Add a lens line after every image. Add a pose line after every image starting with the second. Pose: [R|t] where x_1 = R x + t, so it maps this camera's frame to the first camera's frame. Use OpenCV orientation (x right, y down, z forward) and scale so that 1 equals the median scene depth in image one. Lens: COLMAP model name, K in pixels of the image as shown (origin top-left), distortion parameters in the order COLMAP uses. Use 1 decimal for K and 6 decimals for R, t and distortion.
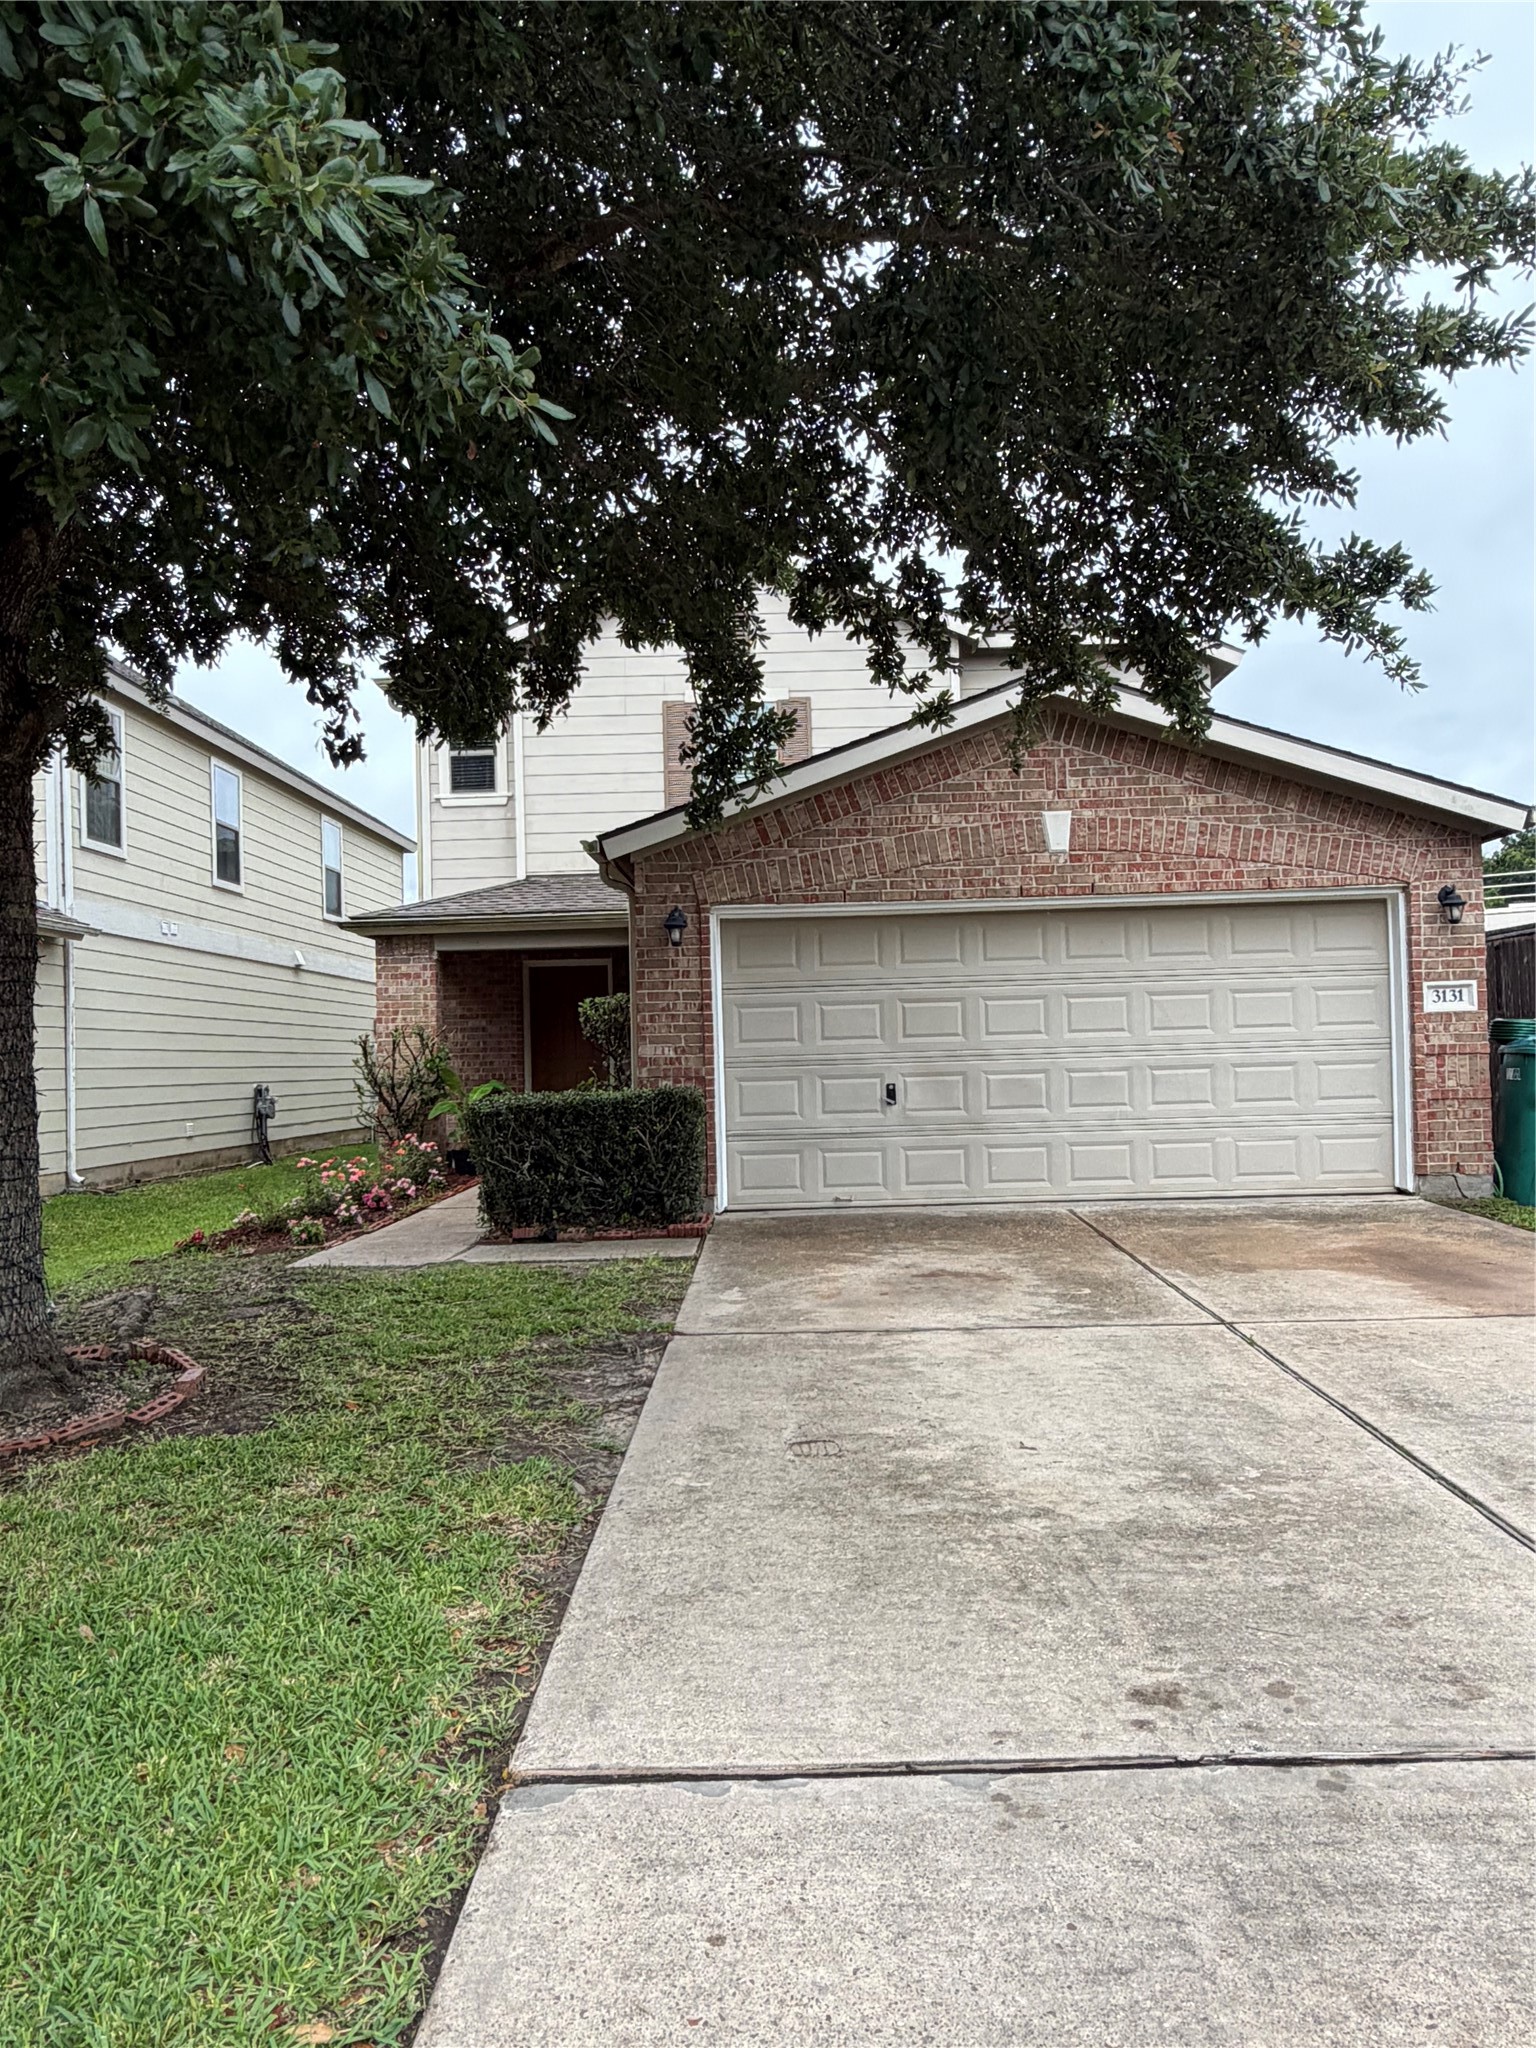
lens RADIAL K [[1509.1, 0, 779.8], [0, 1509.1, 1029.2], [0, 0, 1]] dist [0.000967, -0.001461]
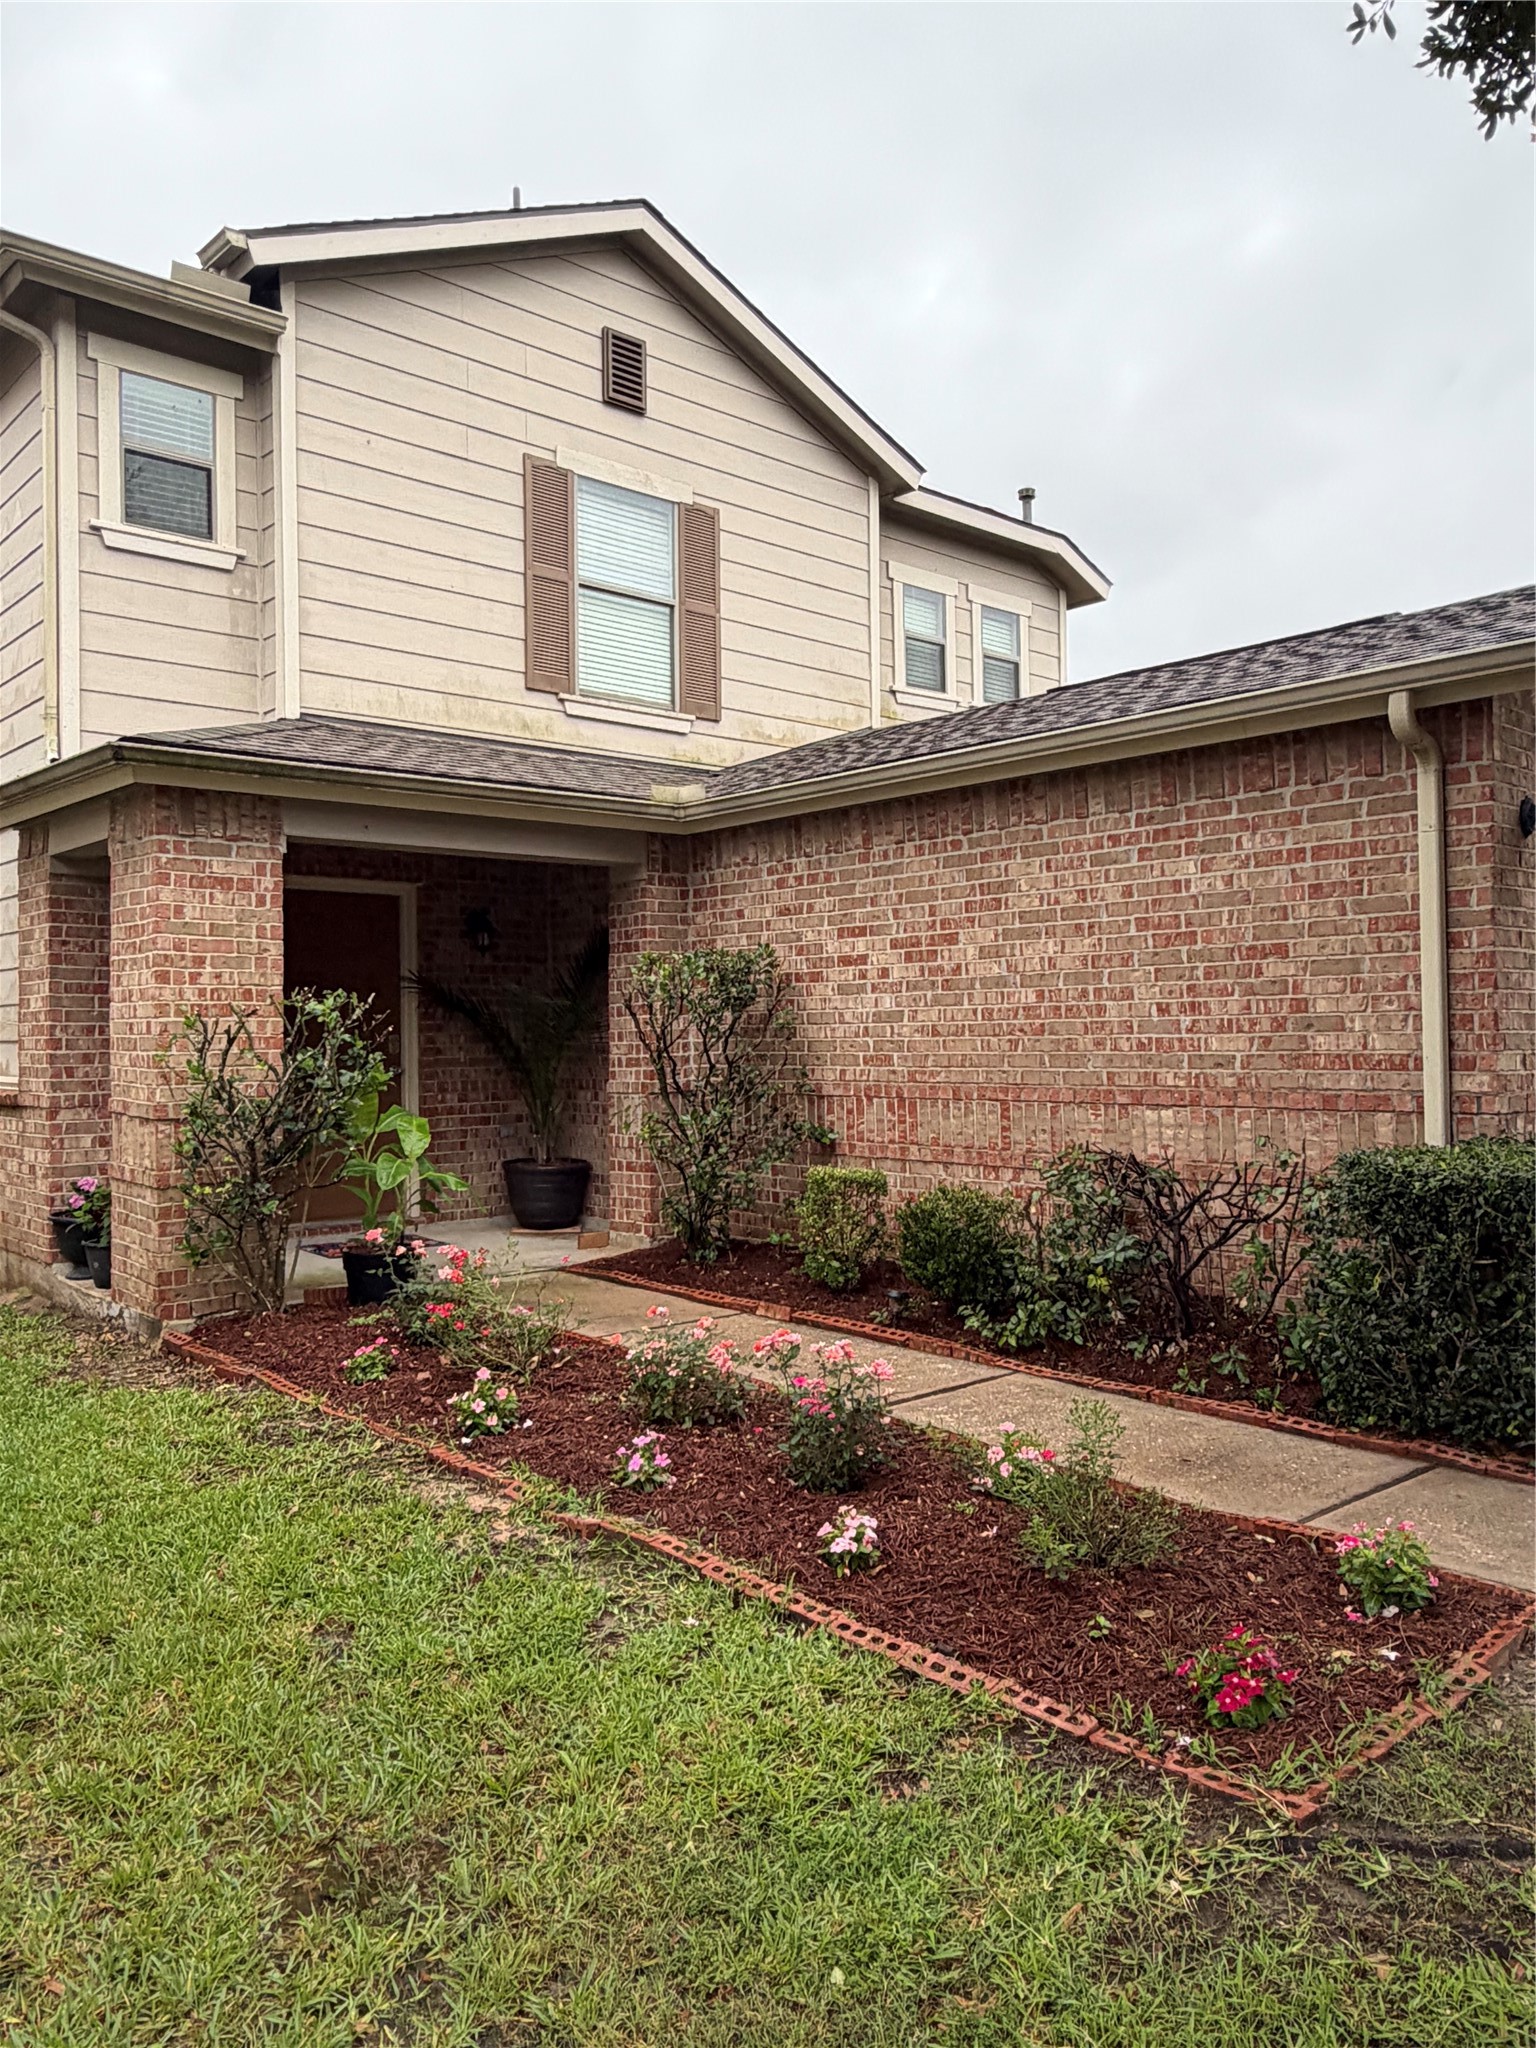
lens RADIAL K [[1506.2, 0, 768.0], [0, 1506.2, 1024.0], [0, 0, 1]] dist [0.001391, 0.000250]
pose [[0.737082, 0.022225, 0.675438, -0.626745], [-0.023236, 0.999702, -0.007539, 0.010760], [-0.675404, -0.010138, 0.737378, 0.786009]]
